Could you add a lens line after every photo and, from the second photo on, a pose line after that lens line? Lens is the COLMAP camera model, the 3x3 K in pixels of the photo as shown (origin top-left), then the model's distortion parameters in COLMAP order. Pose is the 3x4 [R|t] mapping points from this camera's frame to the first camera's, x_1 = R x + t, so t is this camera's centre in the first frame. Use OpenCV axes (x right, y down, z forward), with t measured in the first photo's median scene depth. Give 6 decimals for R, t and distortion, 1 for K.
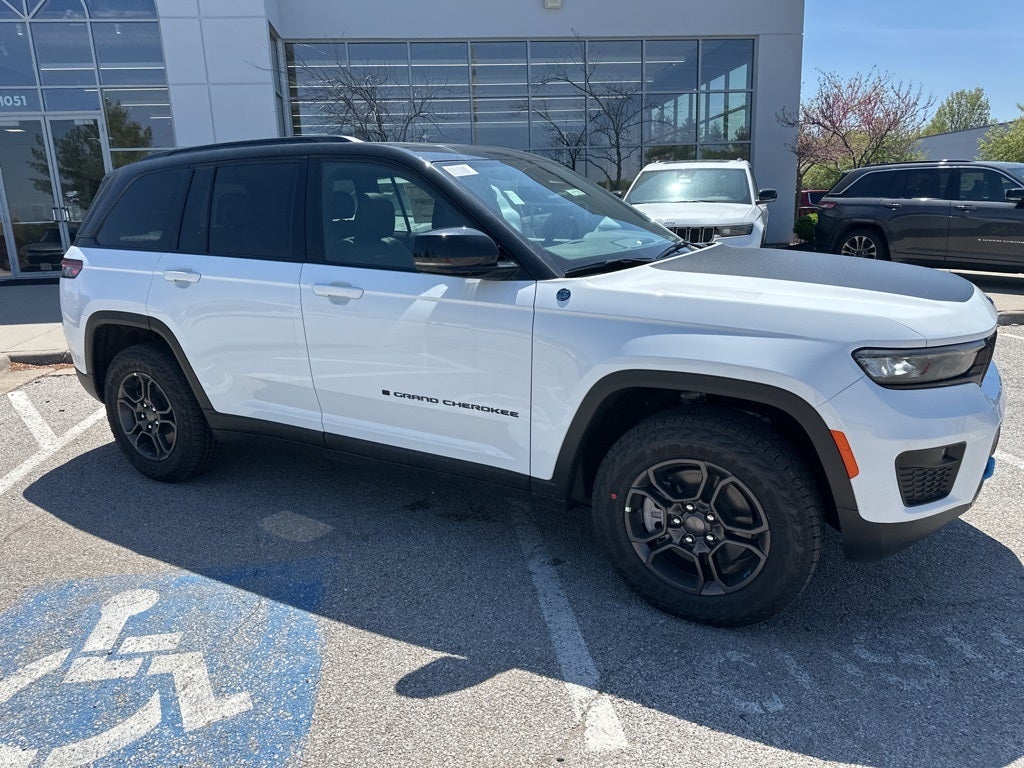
lens RADIAL K [[727.7, 0, 511.5], [0, 727.7, 381.5], [0, 0, 1]] dist [0.034742, -0.041214]
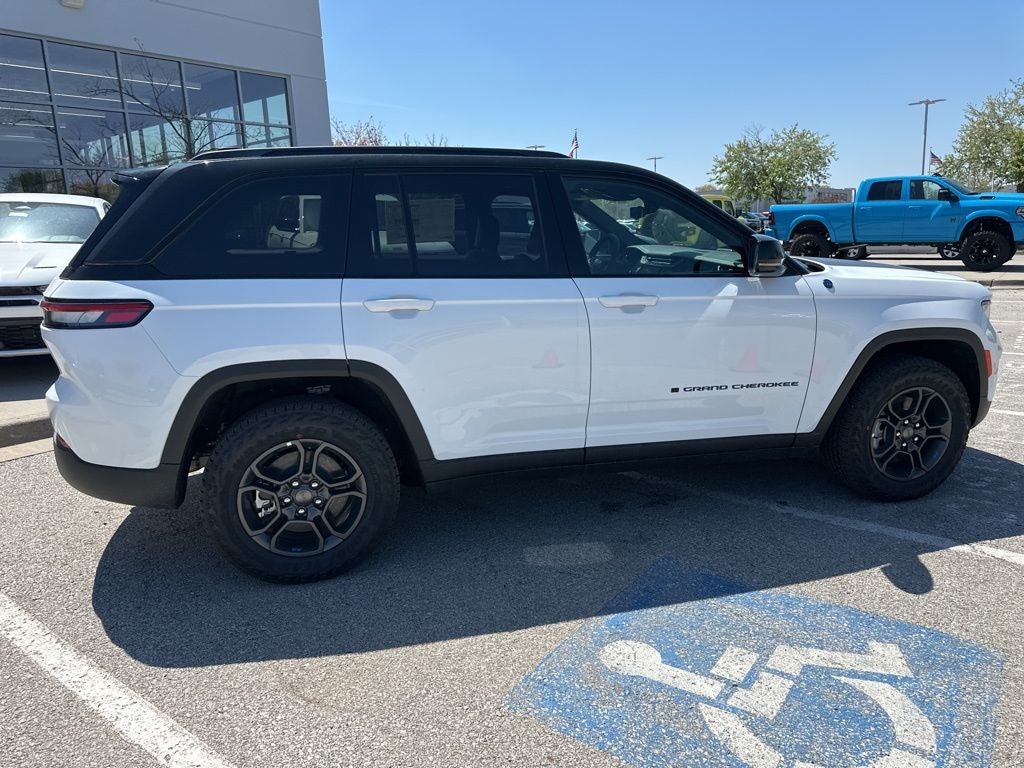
lens RADIAL K [[721.8, 0, 513.3], [0, 721.8, 381.3], [0, 0, 1]] dist [0.046825, -0.056849]
pose [[0.703250, -0.140005, 0.697021, -1.163774], [0.172024, 0.984794, 0.024248, -0.069744], [-0.689817, 0.102852, 0.716641, 0.428395]]
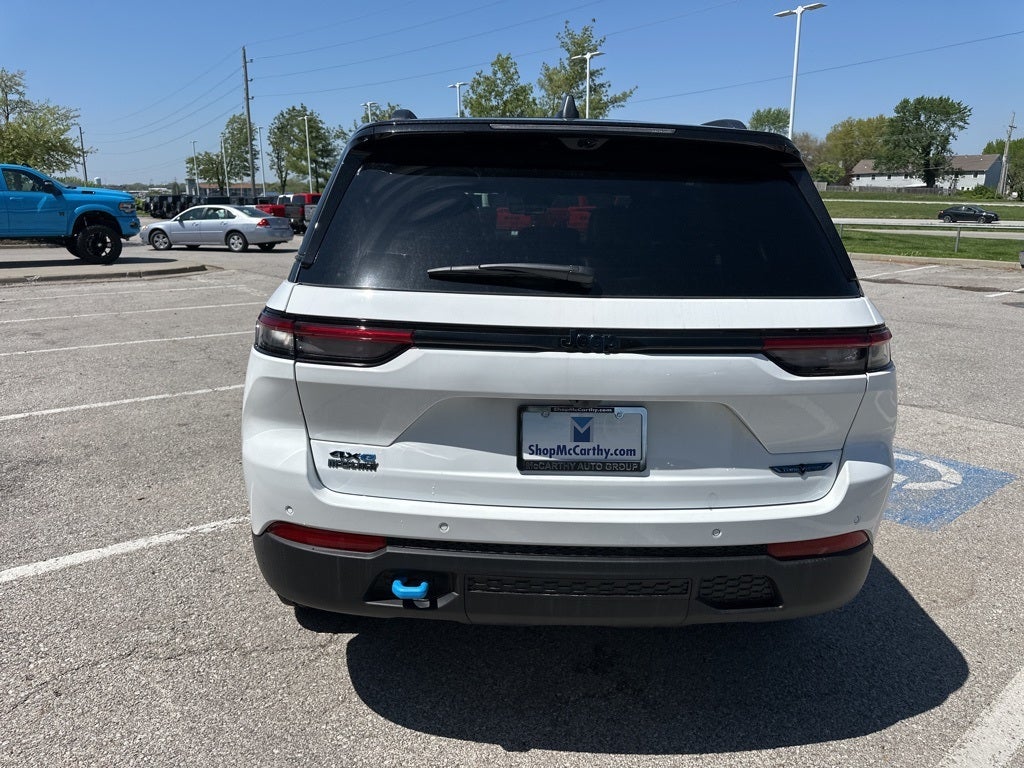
lens RADIAL K [[721.8, 0, 513.3], [0, 721.8, 381.3], [0, 0, 1]] dist [0.046825, -0.056849]
pose [[-0.512158, -0.175983, 0.840669, -1.284241], [0.207328, 0.924508, 0.319843, -0.477760], [-0.833492, 0.338104, -0.437008, 2.060460]]
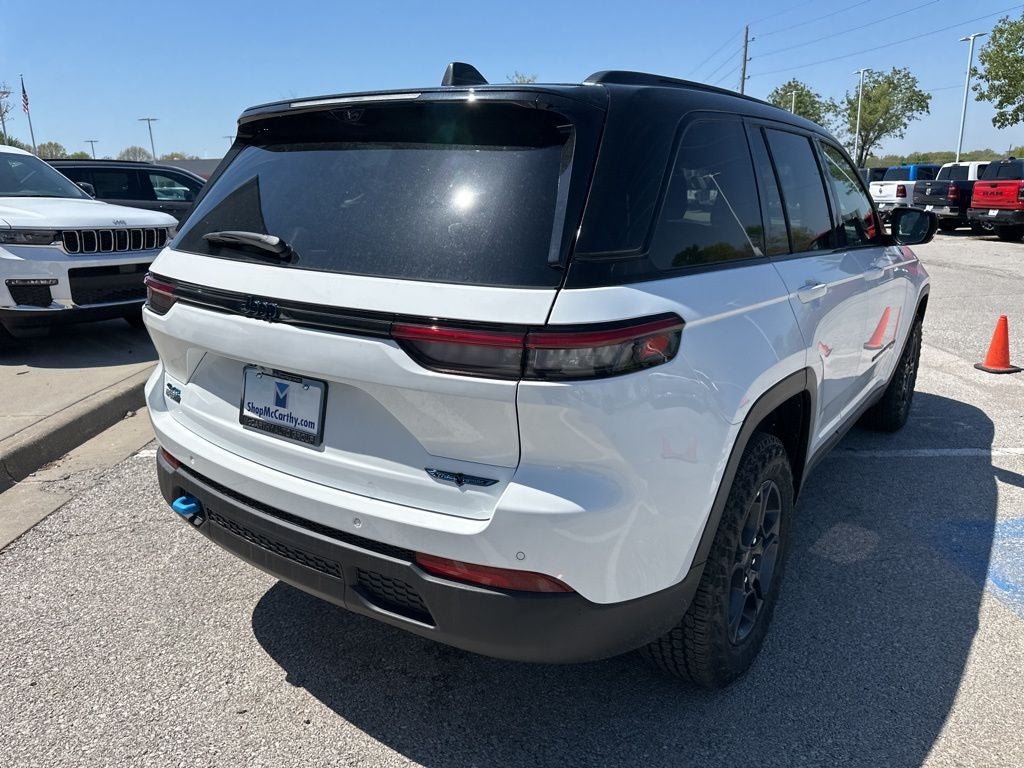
lens RADIAL K [[721.8, 0, 513.3], [0, 721.8, 381.3], [0, 0, 1]] dist [0.046825, -0.056849]
pose [[0.107416, -0.228390, 0.967626, -1.403534], [0.239109, 0.950626, 0.197834, -0.324049], [-0.965033, 0.210117, 0.156722, 1.463475]]
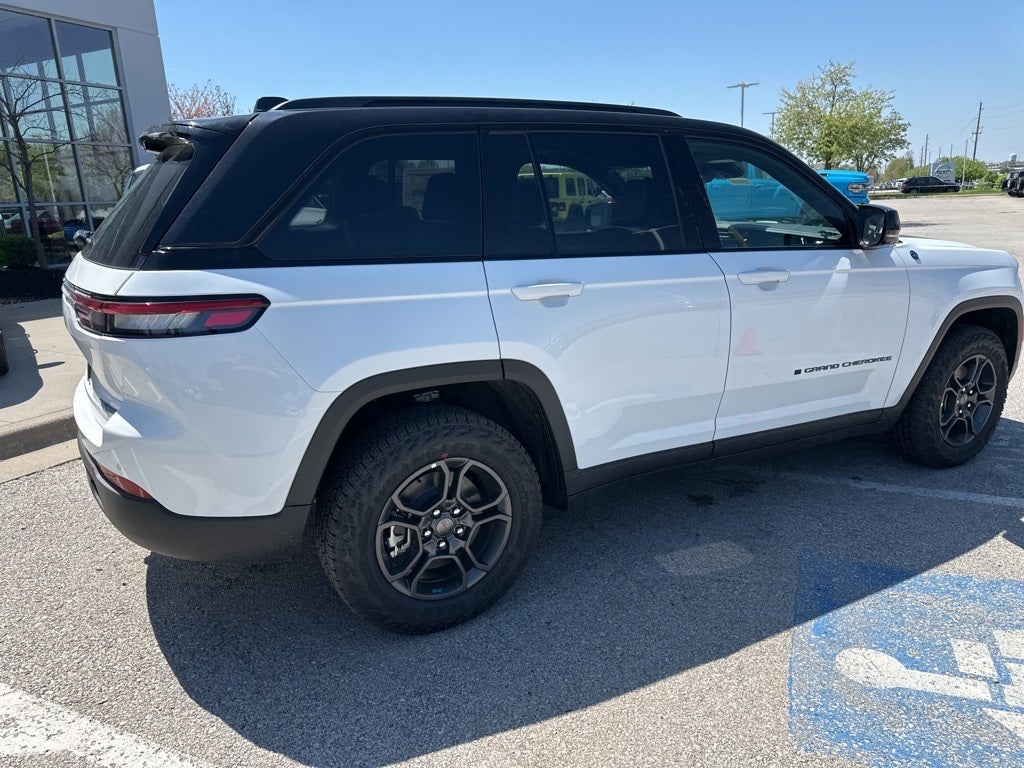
lens RADIAL K [[721.2, 0, 514.2], [0, 721.2, 392.3], [0, 0, 1]] dist [0.057158, -0.068093]
pose [[0.514697, -0.208870, 0.831541, -1.308830], [0.214508, 0.970397, 0.110974, -0.164766], [-0.830104, 0.121254, 0.544265, 0.837355]]
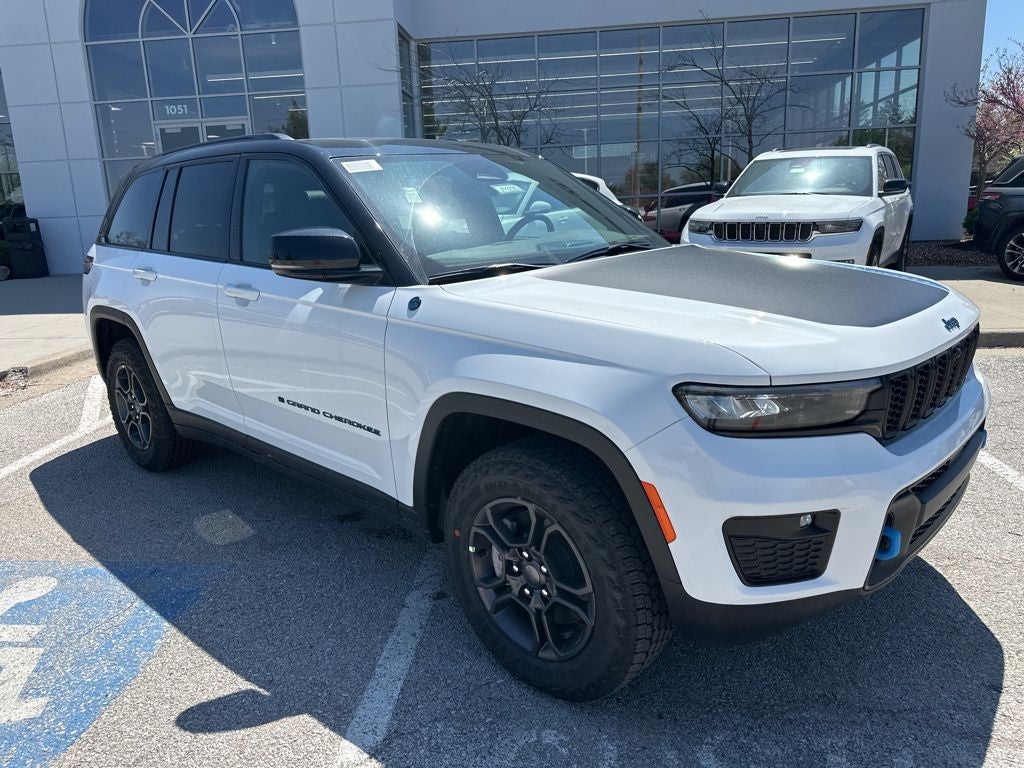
lens RADIAL K [[727.7, 0, 511.5], [0, 727.7, 381.5], [0, 0, 1]] dist [0.034742, -0.041214]
pose [[0.972719, 0.046990, -0.227178, 0.364599], [-0.045311, 0.998893, 0.012604, -0.036908], [0.227519, -0.001966, 0.973772, 0.139600]]
